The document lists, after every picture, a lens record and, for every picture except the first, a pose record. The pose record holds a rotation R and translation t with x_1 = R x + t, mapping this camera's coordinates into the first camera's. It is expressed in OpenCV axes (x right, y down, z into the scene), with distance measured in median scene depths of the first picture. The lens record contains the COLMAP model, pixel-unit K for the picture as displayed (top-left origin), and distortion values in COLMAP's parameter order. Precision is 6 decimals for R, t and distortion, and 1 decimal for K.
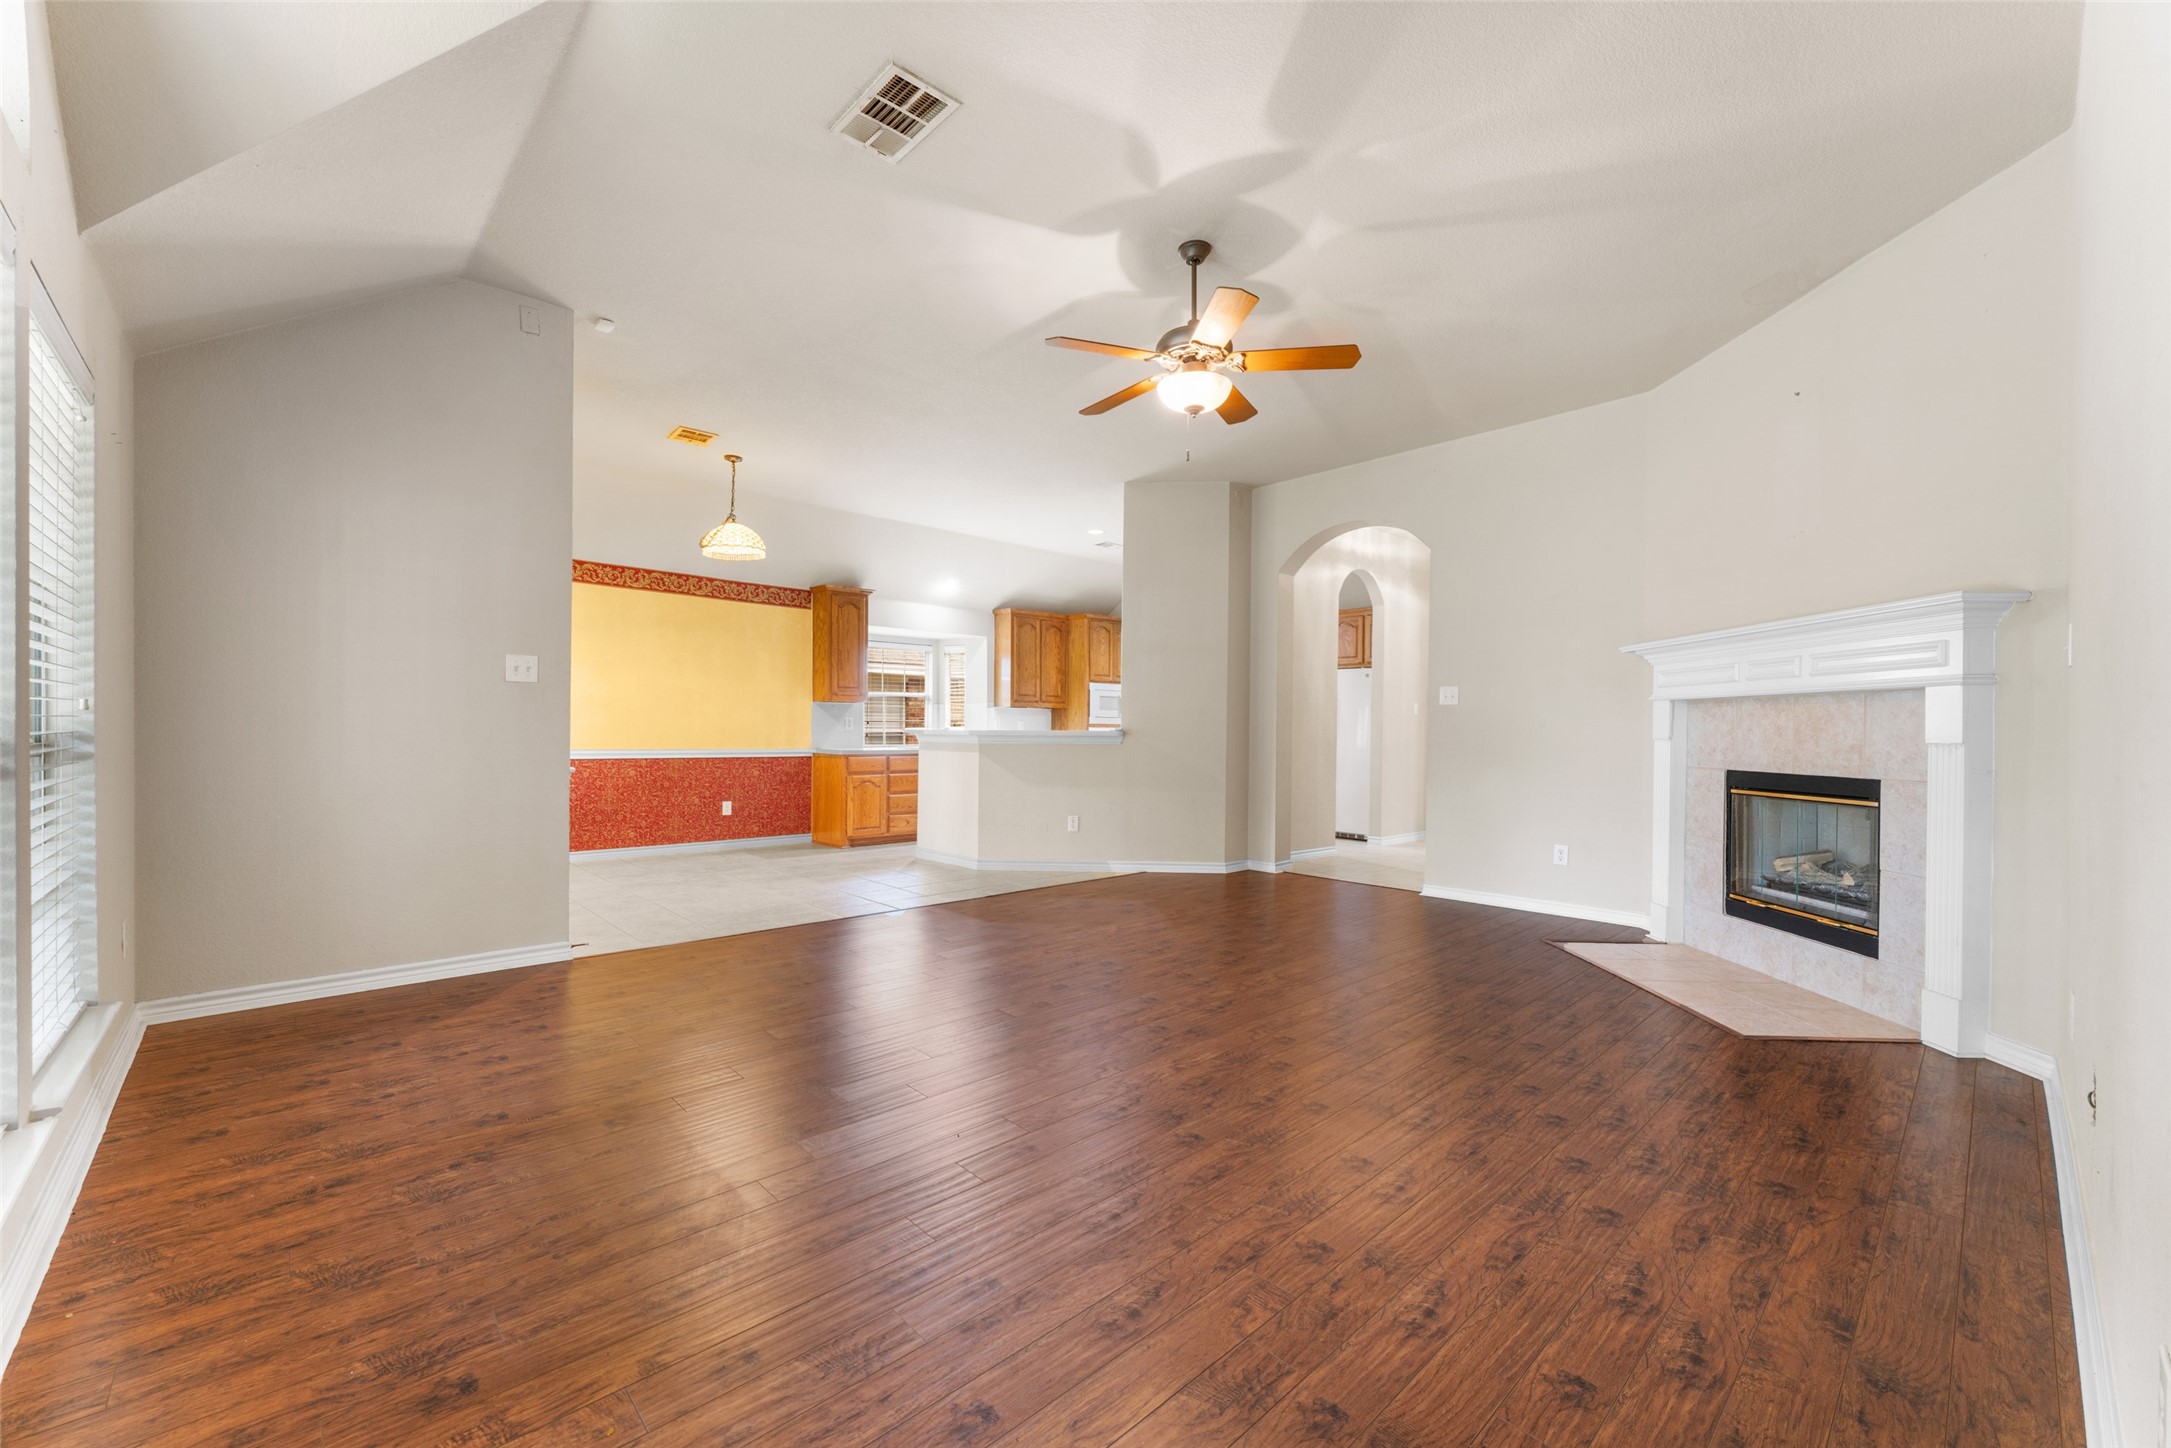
lens RADIAL K [[857.5, 0, 1084.1], [0, 857.5, 731.8], [0, 0, 1]] dist [0.001653, 0.000061]
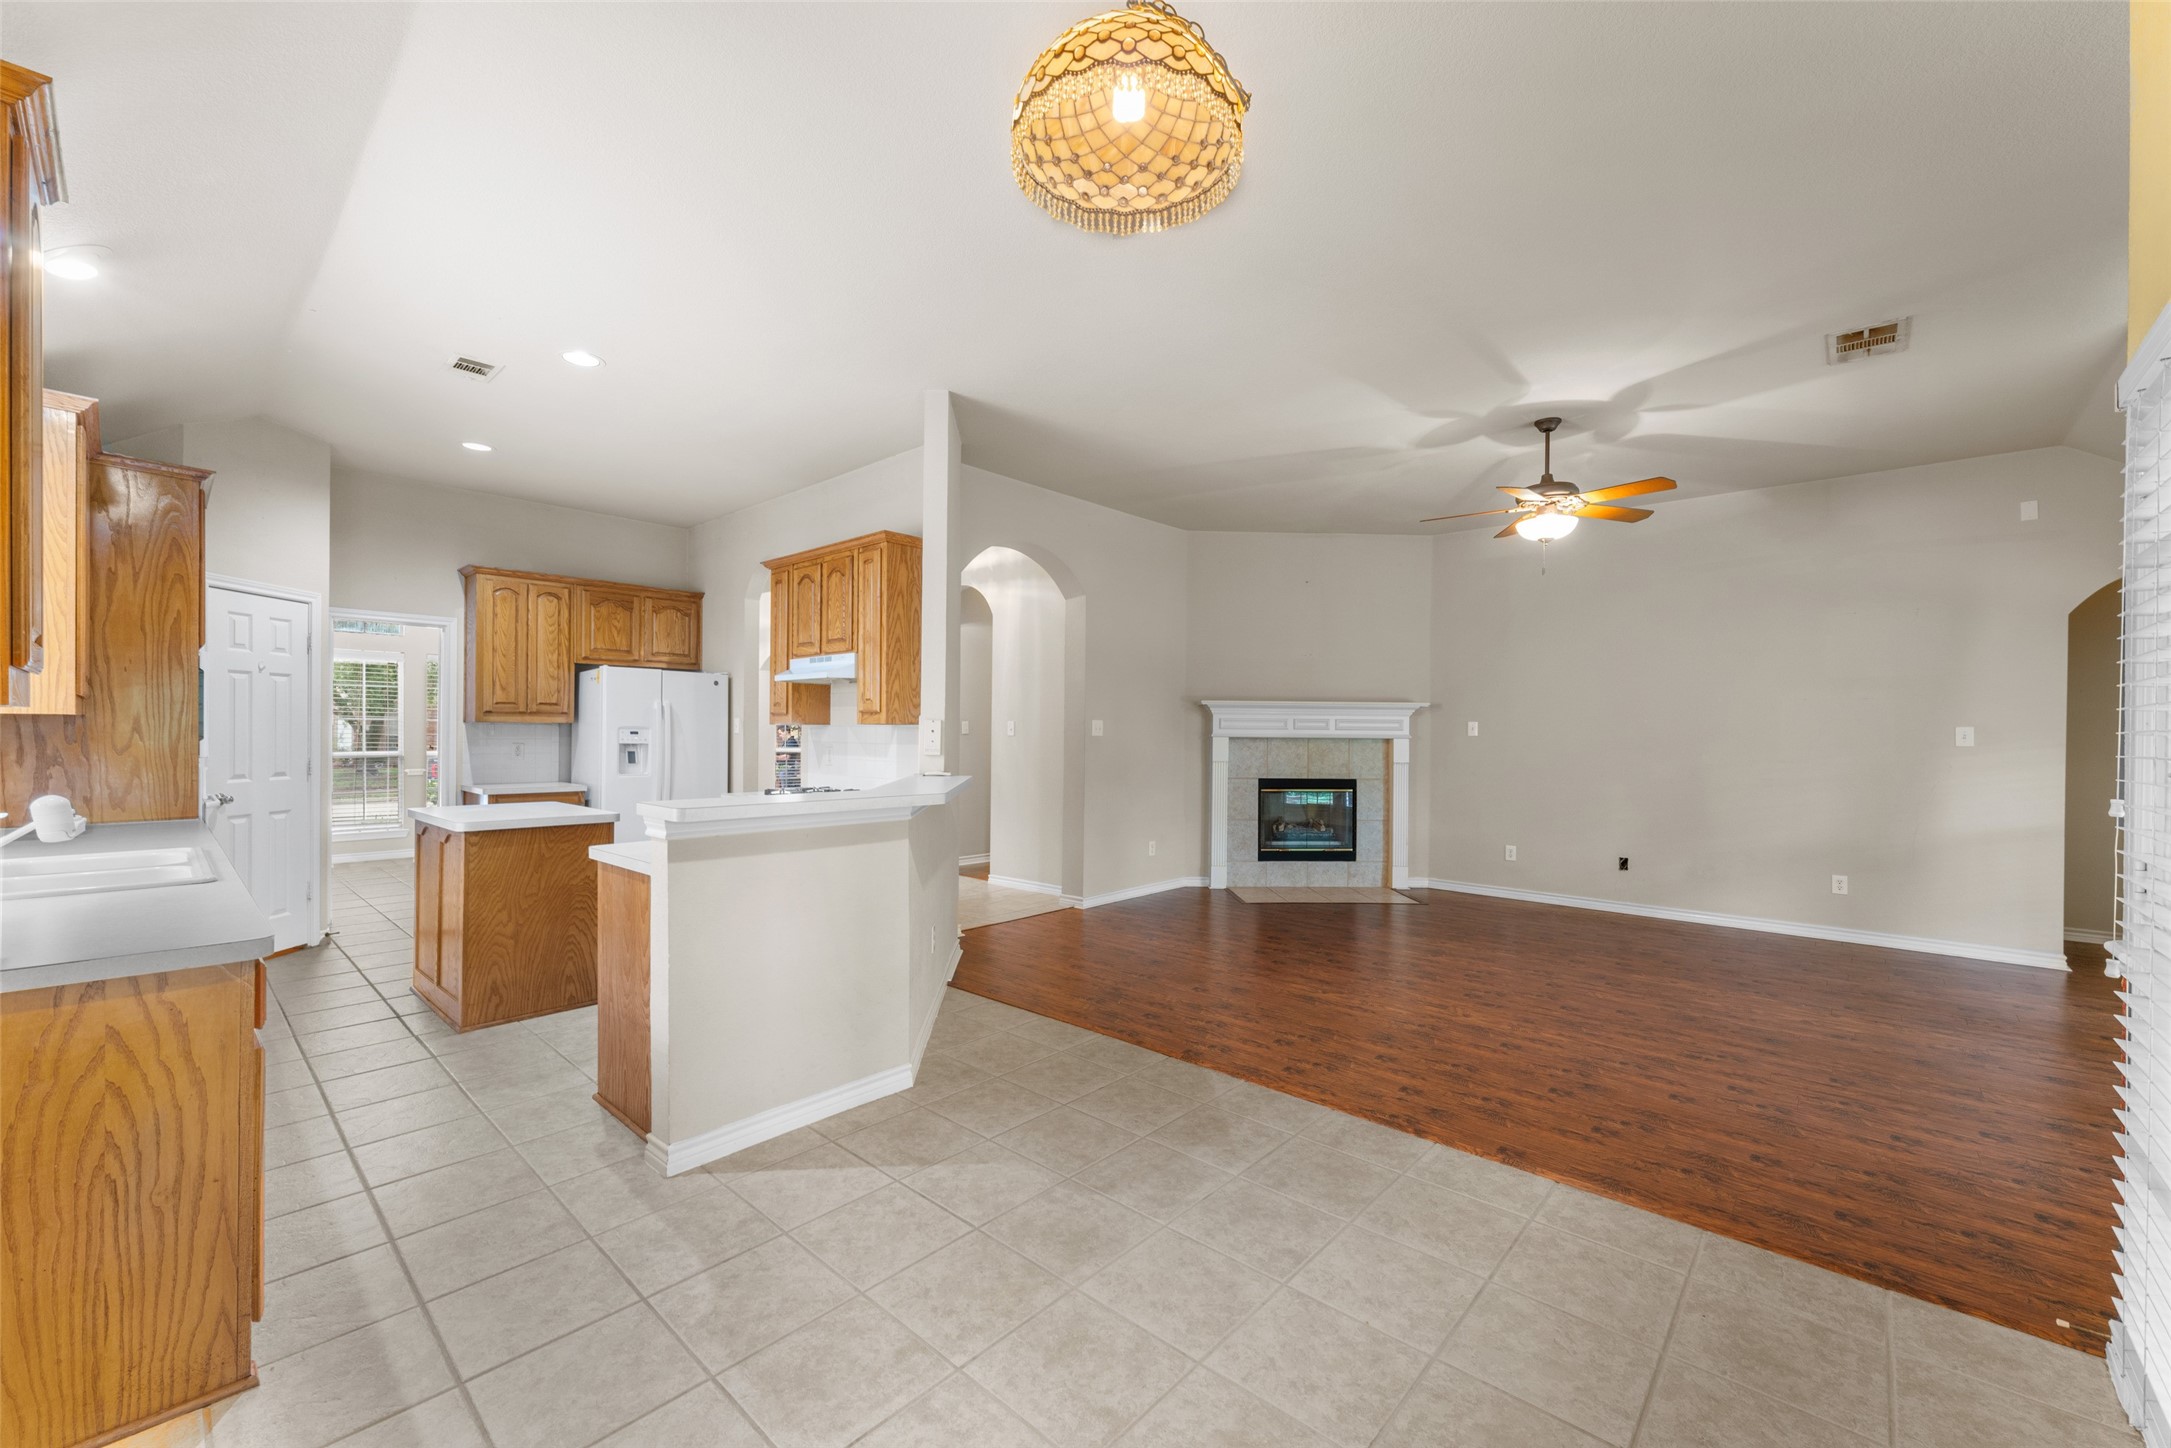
lens RADIAL K [[857.5, 0, 1082.7], [0, 857.5, 732.2], [0, 0, 1]] dist [0.001653, 0.000061]
pose [[-0.082879, -0.008444, 0.996524, -0.961980], [-0.009677, 0.999924, 0.007668, -0.059801], [-0.996513, -0.009008, -0.082954, 1.516395]]
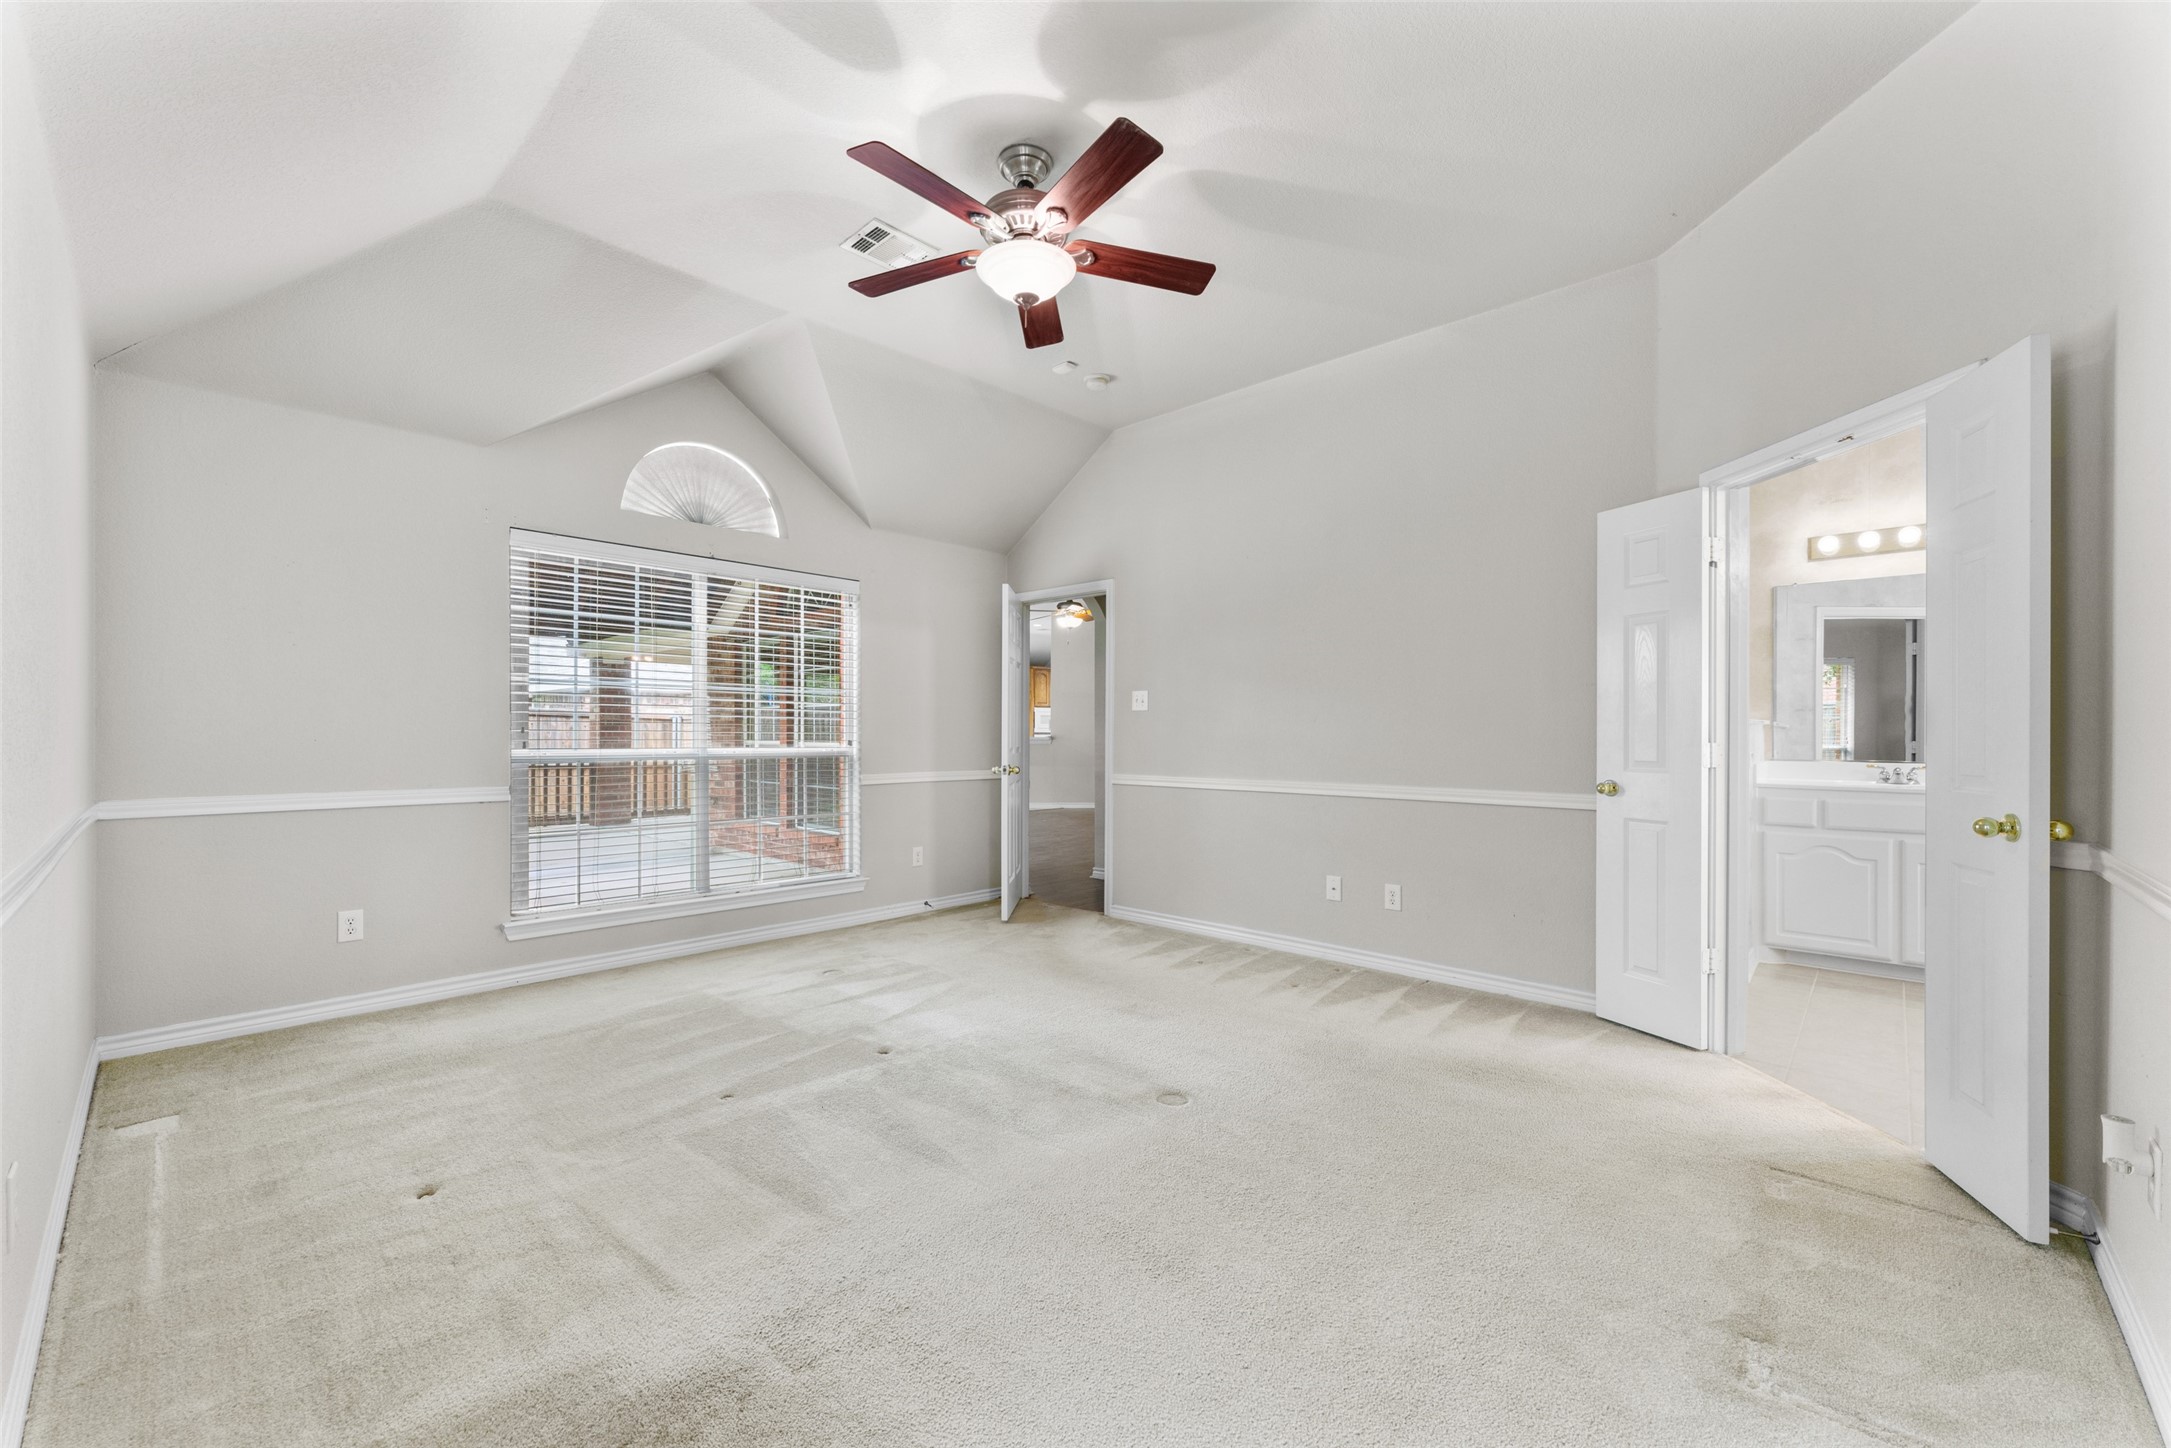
lens RADIAL K [[857.5, 0, 1086.5], [0, 857.5, 733.6], [0, 0, 1]] dist [0.001653, 0.000061]
pose [[0.066594, -0.008309, -0.997746, 1.982139], [0.001095, 0.999965, -0.008255, 0.007112], [0.997780, -0.000543, 0.066601, 1.181778]]
